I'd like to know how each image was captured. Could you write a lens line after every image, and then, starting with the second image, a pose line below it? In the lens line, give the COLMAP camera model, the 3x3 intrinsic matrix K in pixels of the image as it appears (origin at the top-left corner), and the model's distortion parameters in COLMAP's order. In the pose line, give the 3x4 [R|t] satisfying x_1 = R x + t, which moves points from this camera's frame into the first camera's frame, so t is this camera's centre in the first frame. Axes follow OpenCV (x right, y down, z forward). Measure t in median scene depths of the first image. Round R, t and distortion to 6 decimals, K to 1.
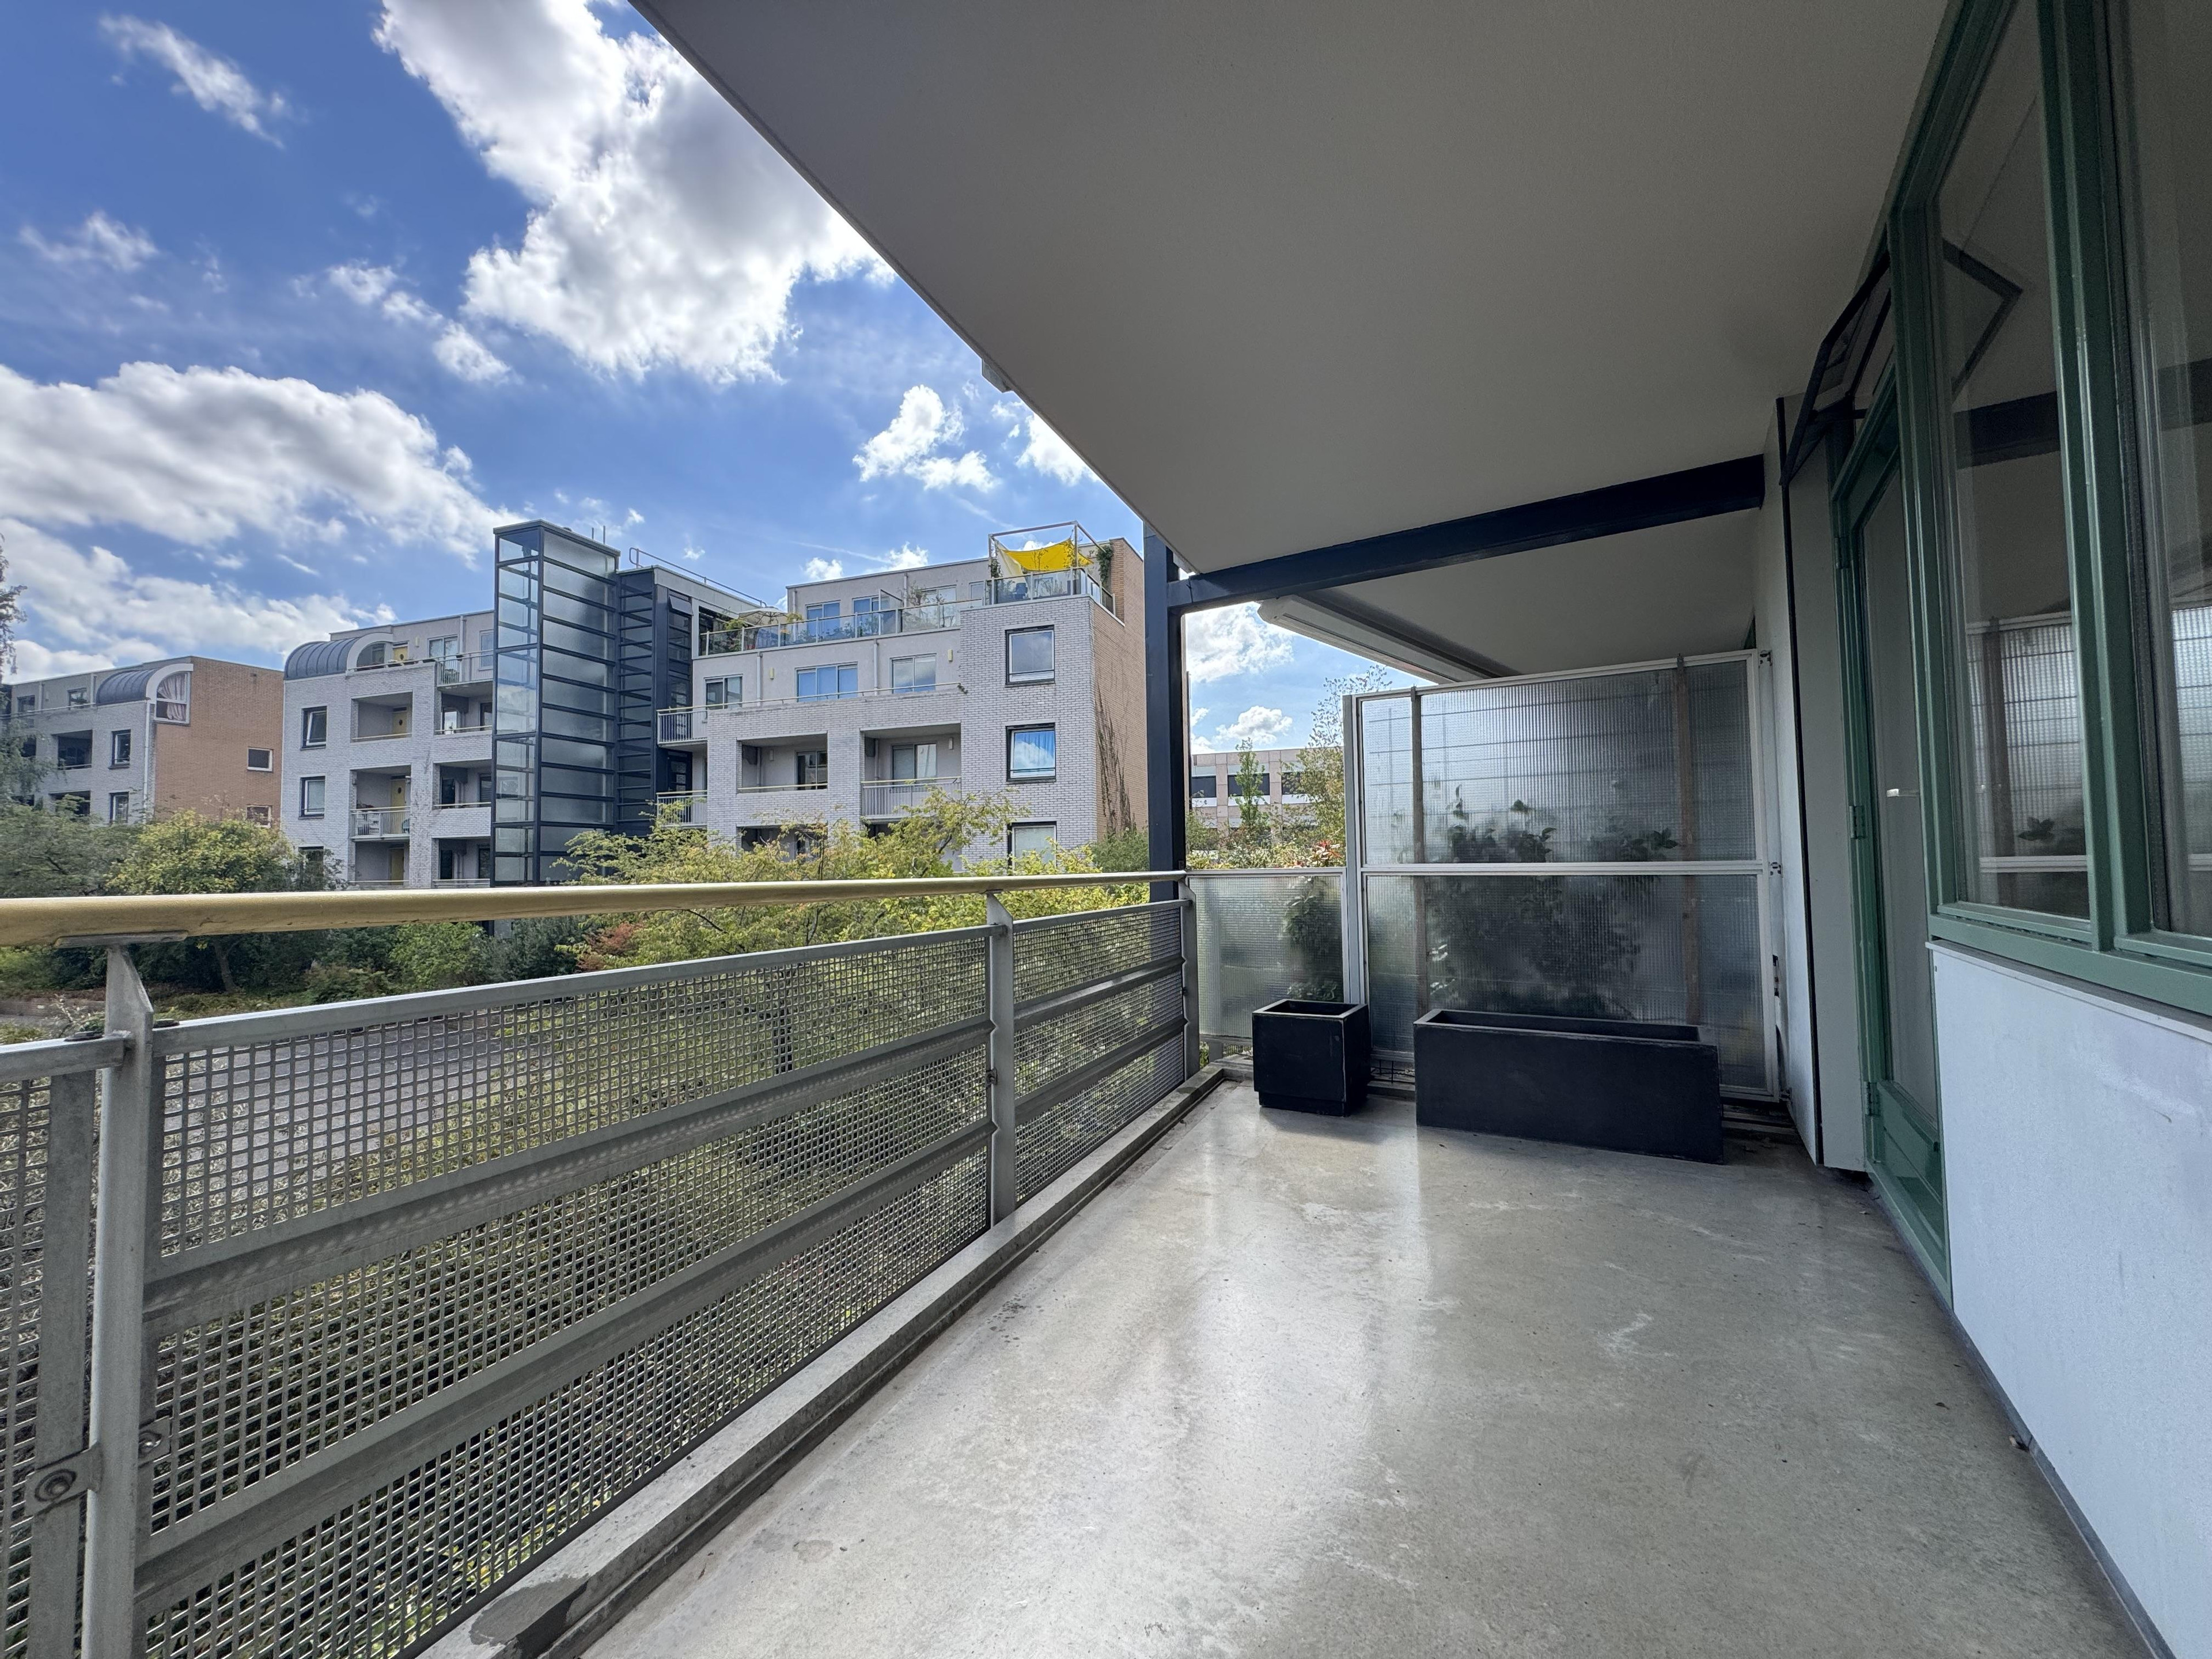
lens RADIAL K [[879.1, 0, 1115.5], [0, 879.1, 834.4], [0, 0, 1]] dist [-0.004518, 0.000106]
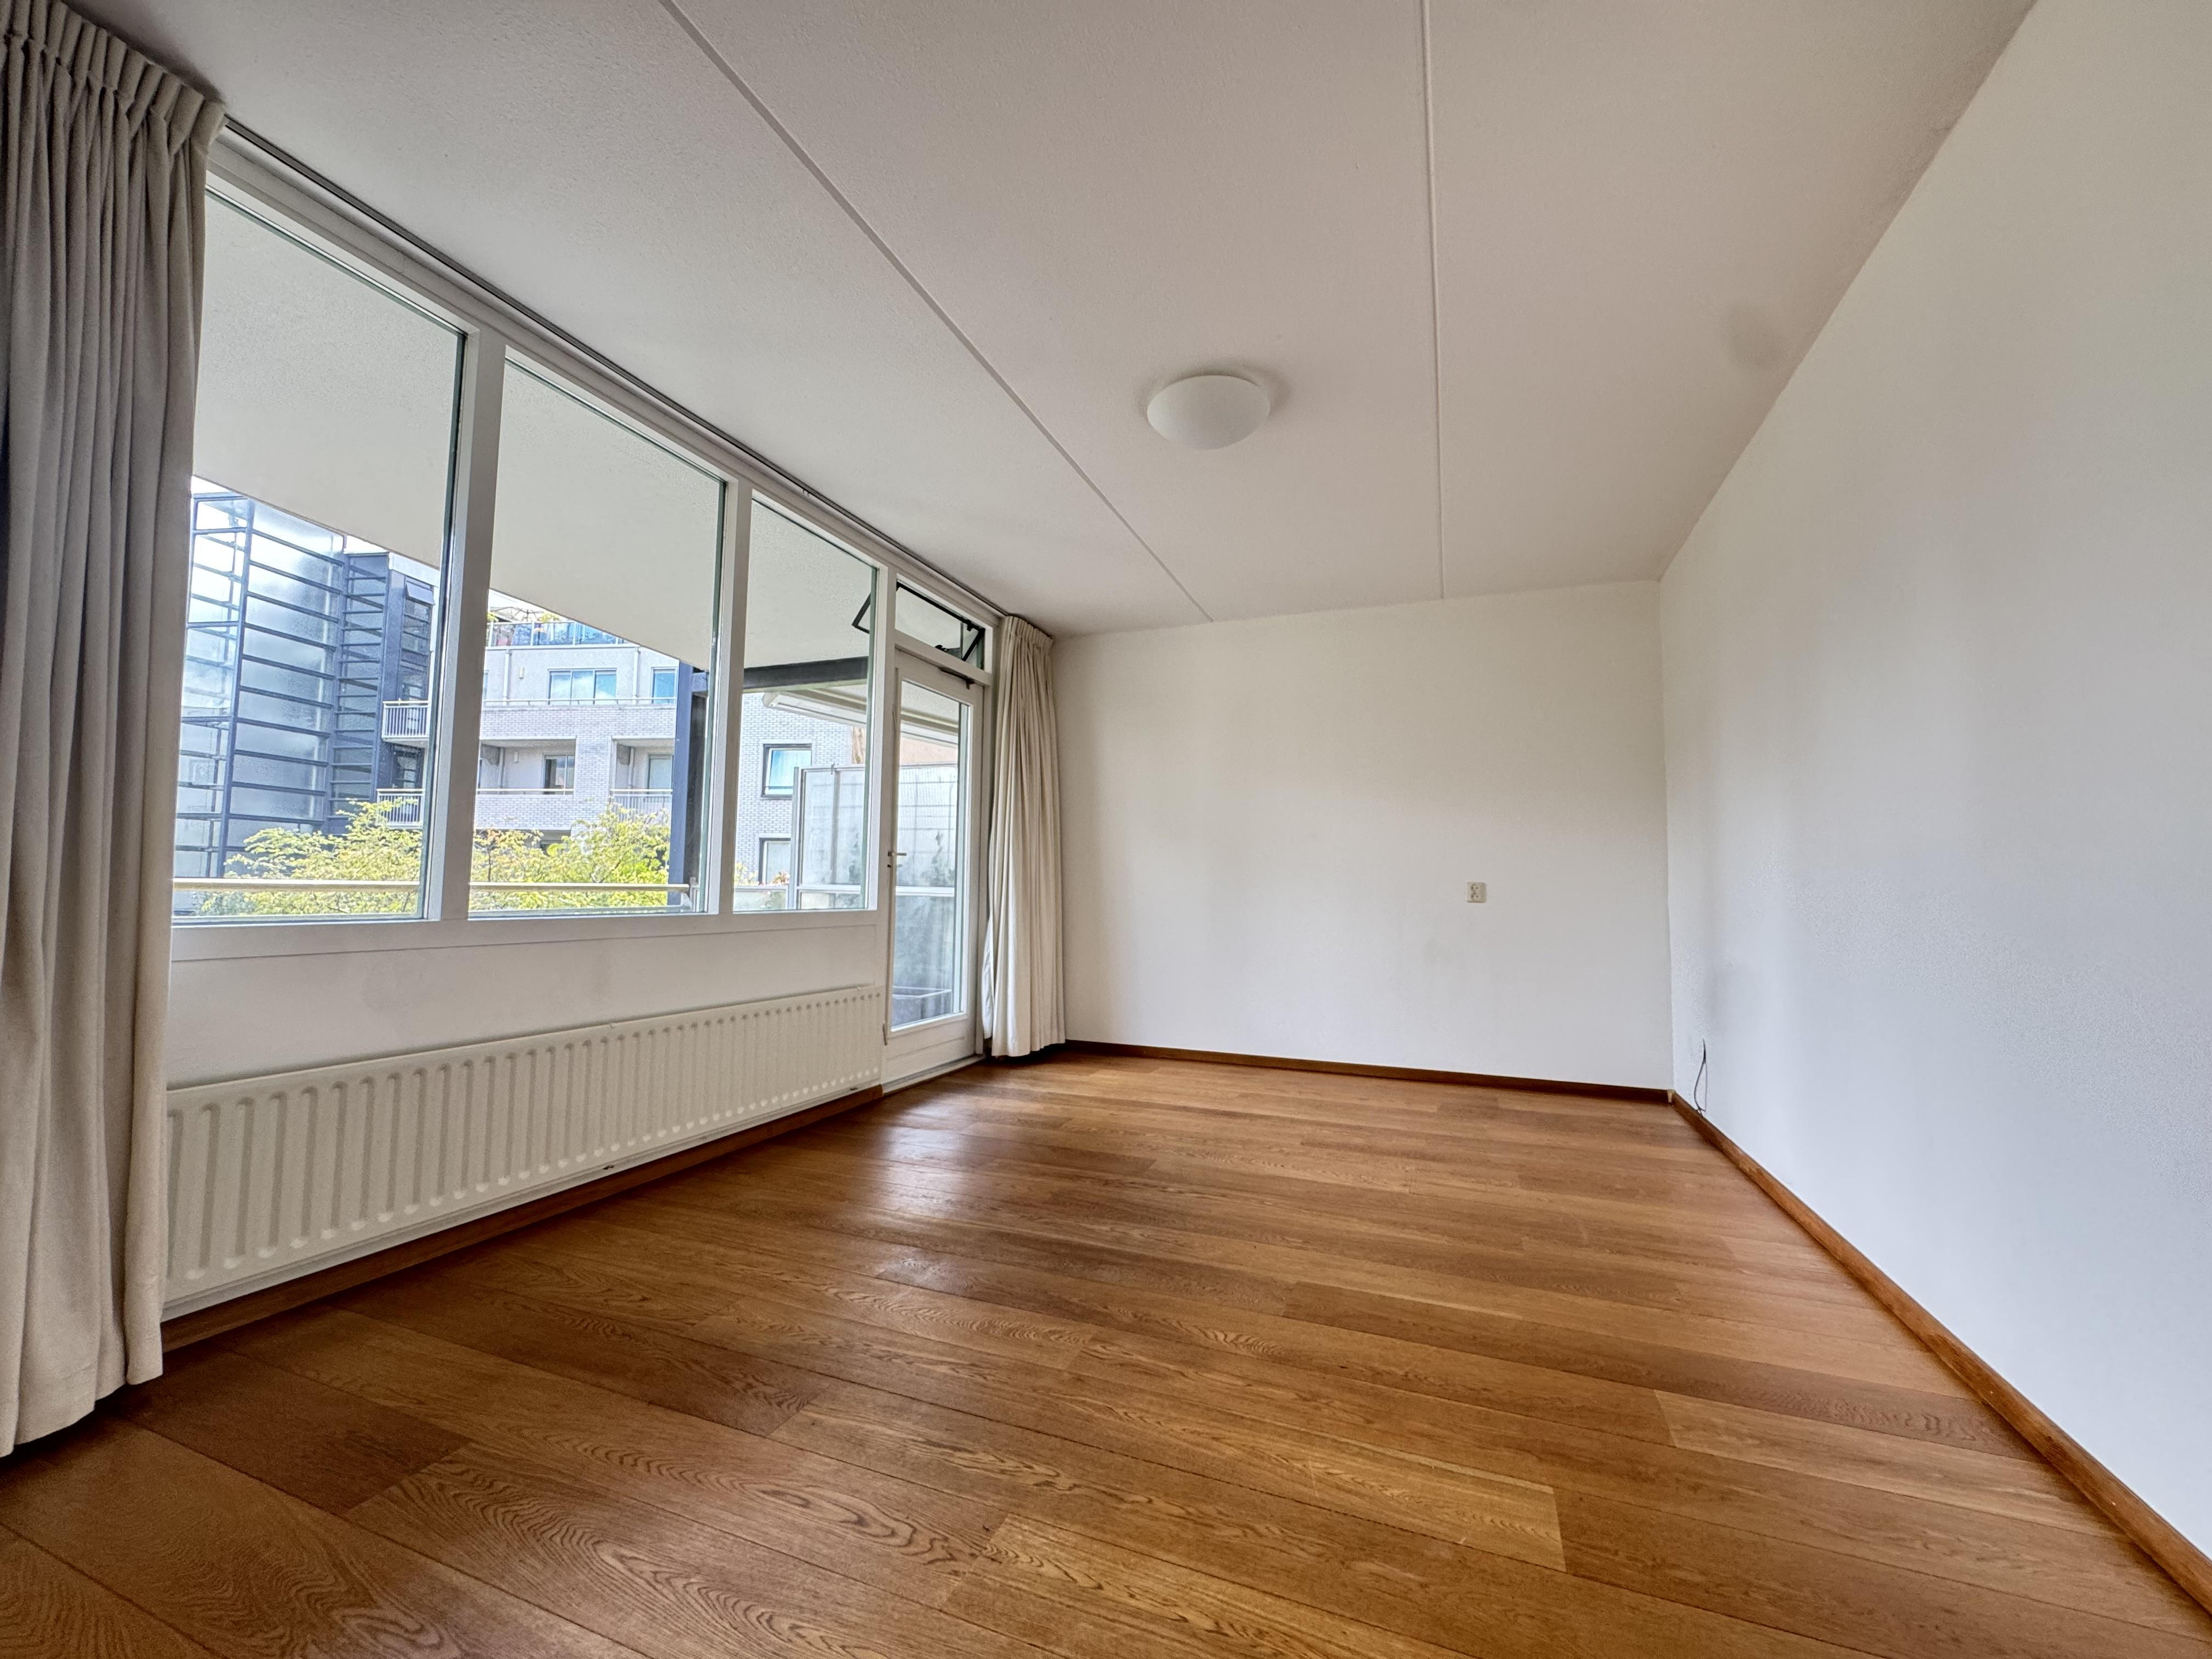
lens RADIAL K [[879.1, 0, 1109.0], [0, 879.1, 835.1], [0, 0, 1]] dist [-0.004518, 0.000106]
pose [[0.980560, 0.043857, 0.191258, 0.066467], [-0.039462, 0.998863, -0.026731, -0.003841], [-0.192213, 0.018664, 0.981176, -0.069168]]
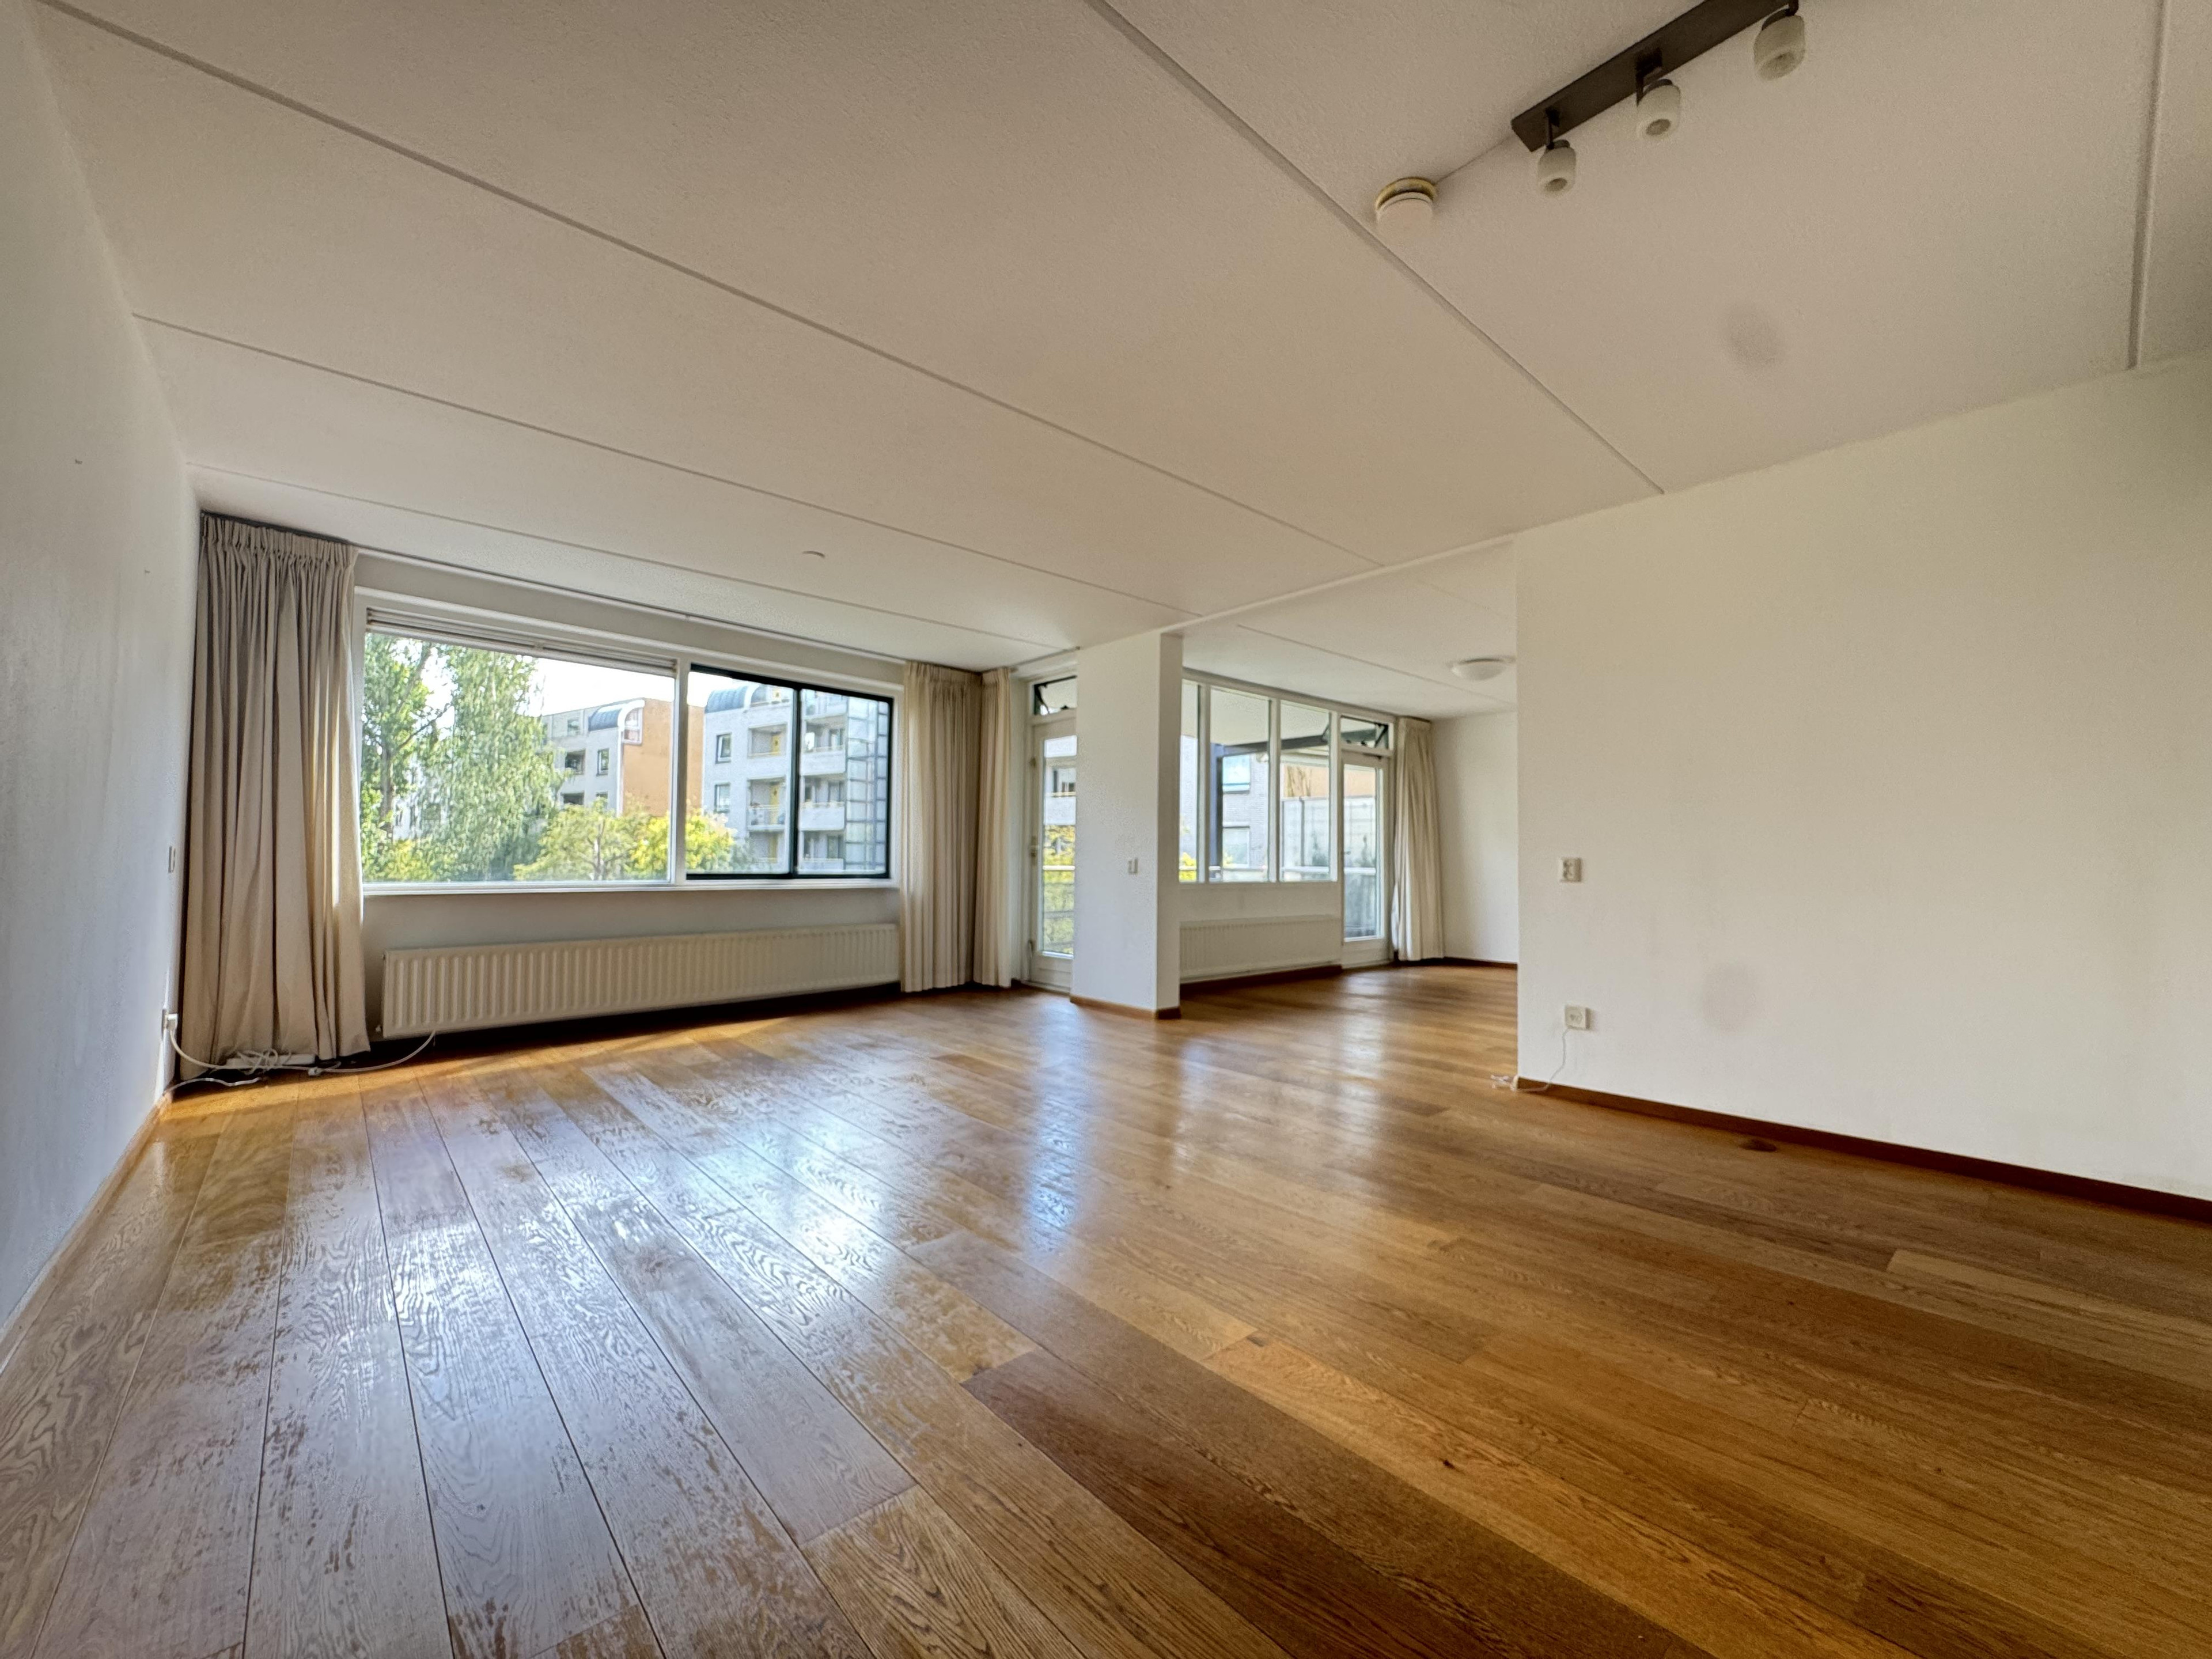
lens RADIAL K [[879.1, 0, 1108.9], [0, 879.1, 831.9], [0, 0, 1]] dist [-0.004518, 0.000106]
pose [[0.962248, 0.017115, -0.271637, 0.063925], [-0.015669, 0.999849, 0.007490, -0.010192], [0.271724, -0.002951, 0.962371, -0.205726]]
